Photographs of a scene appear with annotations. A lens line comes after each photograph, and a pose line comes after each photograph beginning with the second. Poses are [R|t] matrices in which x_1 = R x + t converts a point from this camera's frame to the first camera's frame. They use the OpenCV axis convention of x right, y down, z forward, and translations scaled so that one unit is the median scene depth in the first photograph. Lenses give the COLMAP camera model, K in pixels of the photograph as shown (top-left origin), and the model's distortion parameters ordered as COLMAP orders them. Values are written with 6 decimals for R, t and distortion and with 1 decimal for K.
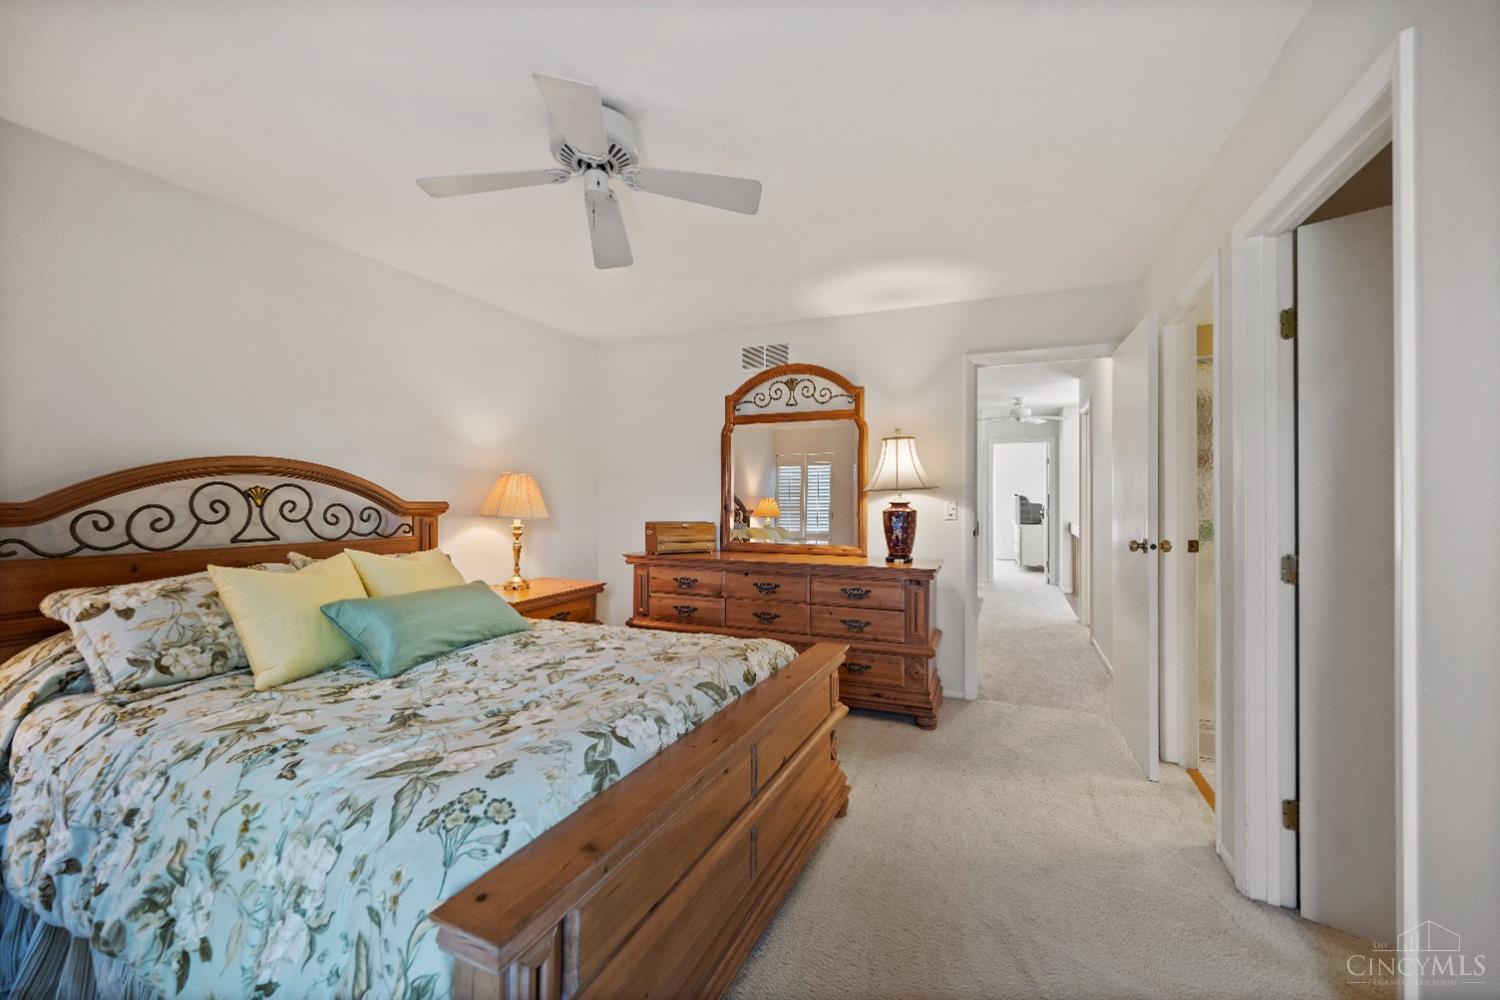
lens RADIAL K [[596.7, 0, 748.9], [0, 596.7, 494.2], [0, 0, 1]] dist [-0.000804, -0.000031]
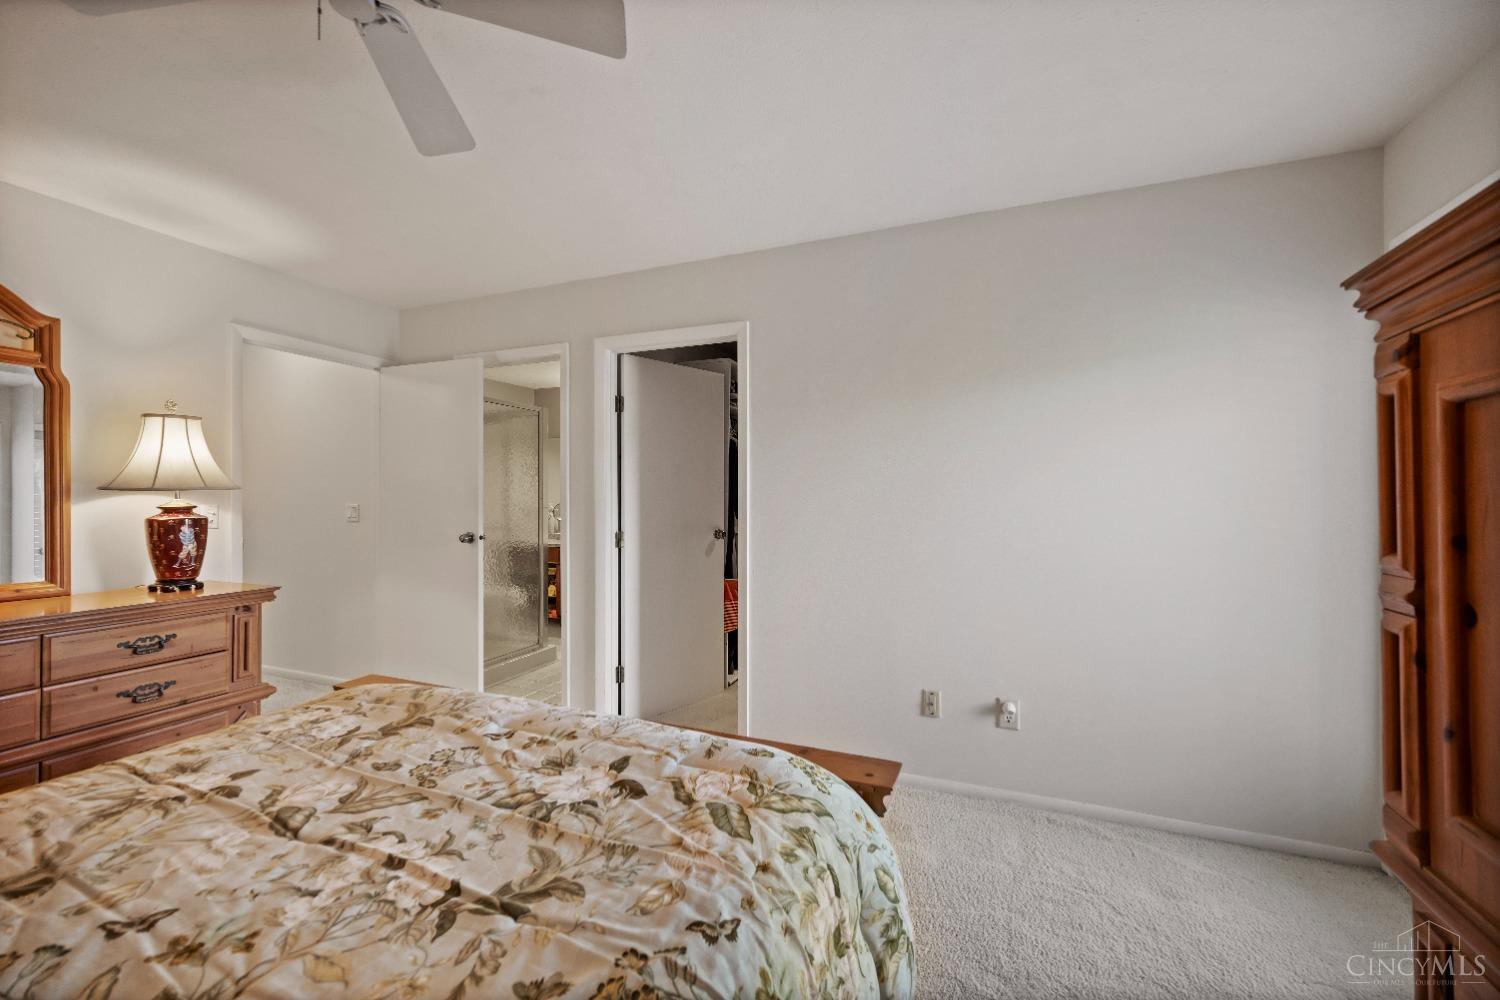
lens RADIAL K [[596.7, 0, 748.9], [0, 596.7, 494.2], [0, 0, 1]] dist [-0.000804, -0.000031]
pose [[-0.024850, 0.008285, 0.999657, -0.537133], [-0.004542, 0.999954, -0.008400, 0.001980], [-0.999681, -0.004749, -0.024811, 0.376292]]
